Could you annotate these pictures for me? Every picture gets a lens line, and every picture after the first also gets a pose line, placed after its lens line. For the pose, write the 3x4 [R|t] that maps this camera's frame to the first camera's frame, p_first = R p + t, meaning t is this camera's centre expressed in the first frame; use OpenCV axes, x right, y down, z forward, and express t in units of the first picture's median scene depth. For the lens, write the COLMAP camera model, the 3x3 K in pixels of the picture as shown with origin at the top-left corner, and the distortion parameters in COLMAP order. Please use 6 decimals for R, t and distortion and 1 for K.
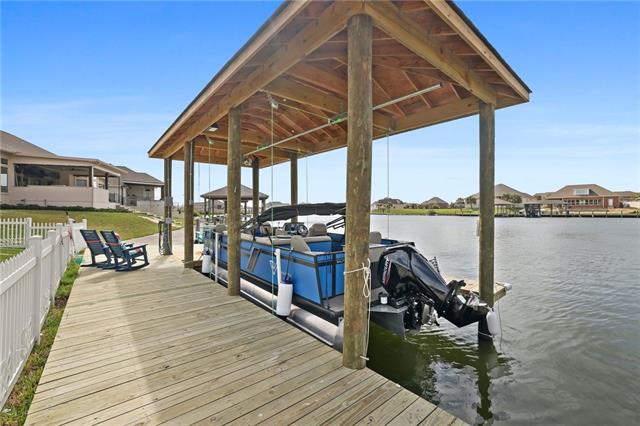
lens RADIAL K [[270.6, 0, 320.0], [0, 270.6, 213.0], [0, 0, 1]] dist [0.000040, -0.000099]
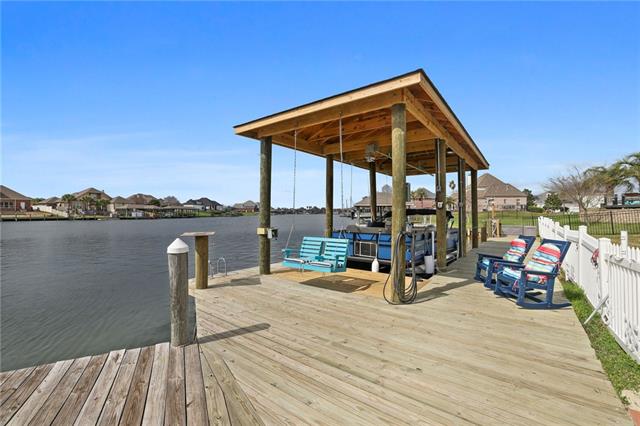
lens RADIAL K [[274.0, 0, 320.0], [0, 274.0, 213.0], [0, 0, 1]] dist [-0.002367, -0.000126]
pose [[-0.207594, 0.007775, 0.978184, -0.348780], [0.004681, 0.999965, -0.006954, -0.002672], [-0.978204, 0.003135, -0.207623, 0.428202]]
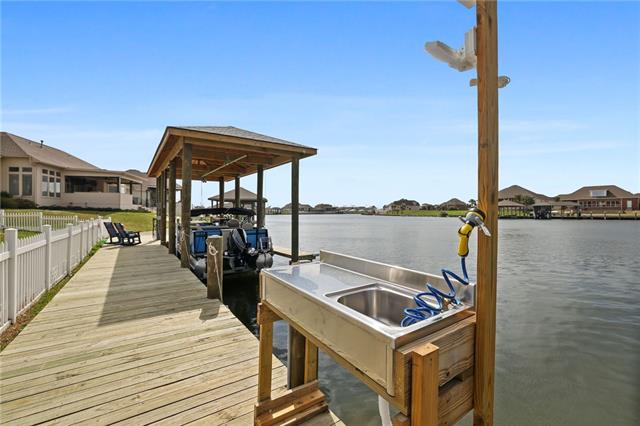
lens RADIAL K [[274.0, 0, 320.0], [0, 274.0, 213.0], [0, 0, 1]] dist [-0.002367, -0.000126]
pose [[0.996203, 0.004033, -0.086972, 0.185099], [-0.004402, 0.999982, -0.004052, 0.001687], [0.086955, 0.004419, 0.996202, -0.178678]]
